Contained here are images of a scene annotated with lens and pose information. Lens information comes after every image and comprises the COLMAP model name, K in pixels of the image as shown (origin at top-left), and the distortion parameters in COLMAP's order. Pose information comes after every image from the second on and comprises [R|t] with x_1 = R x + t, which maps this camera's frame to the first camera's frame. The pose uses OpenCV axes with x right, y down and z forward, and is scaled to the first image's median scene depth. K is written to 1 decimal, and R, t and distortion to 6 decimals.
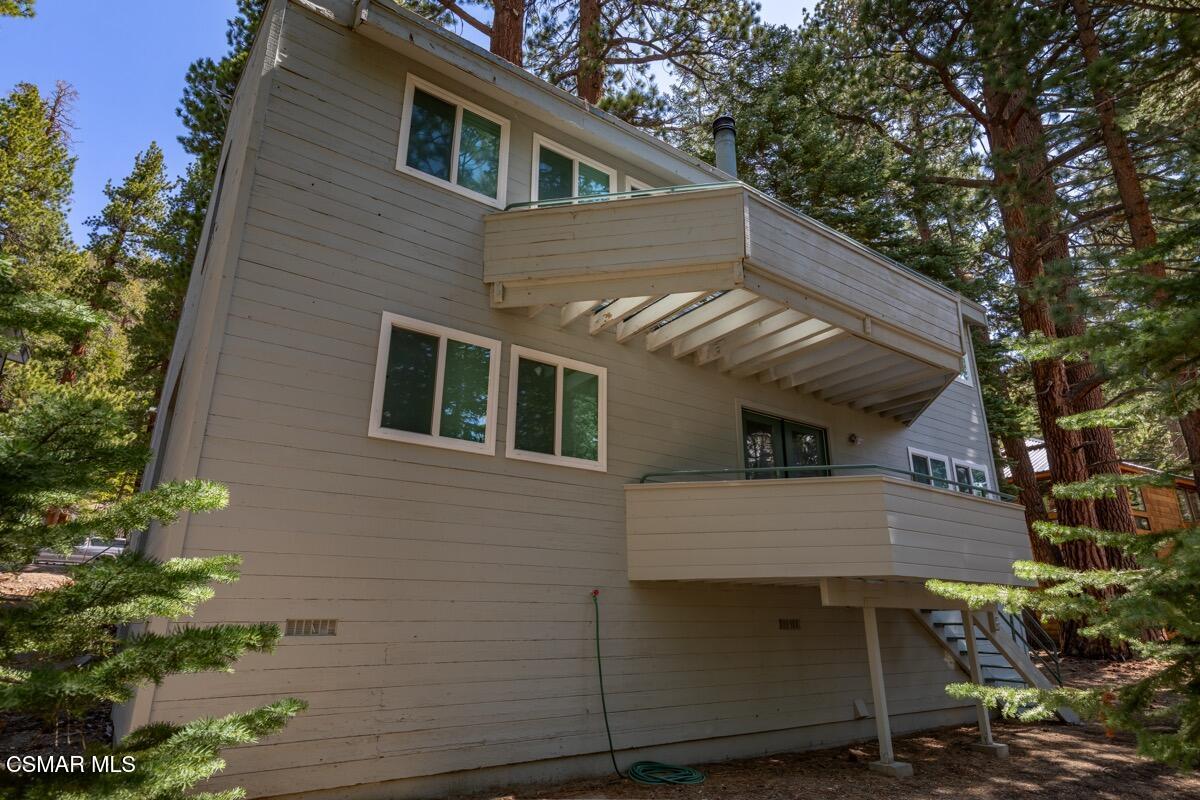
lens RADIAL K [[673.4, 0, 603.8], [0, 673.4, 398.0], [0, 0, 1]] dist [0.004321, 0.000056]
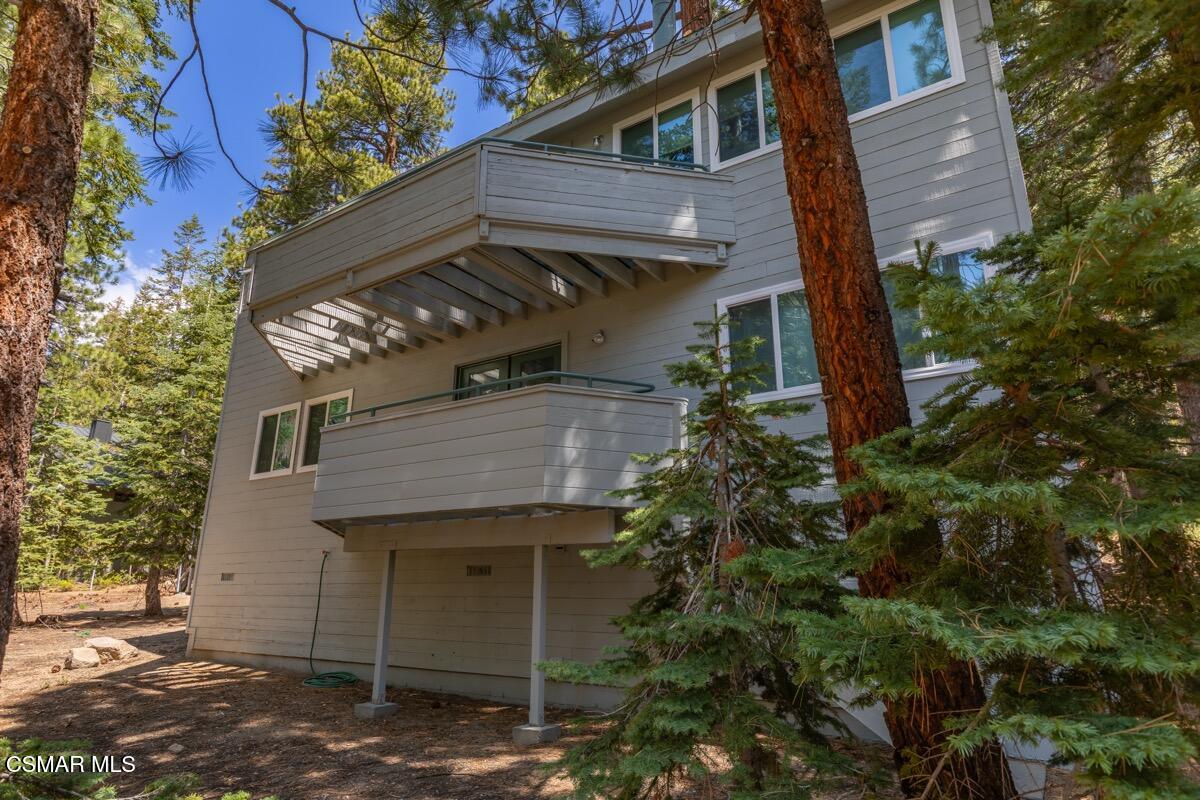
lens RADIAL K [[673.4, 0, 602.2], [0, 673.4, 400.9], [0, 0, 1]] dist [0.004321, 0.000056]
pose [[0.361115, -0.256047, -0.896680, 1.461146], [0.291172, 0.944450, -0.152425, 0.348325], [0.885897, -0.206046, 0.415609, 0.918109]]
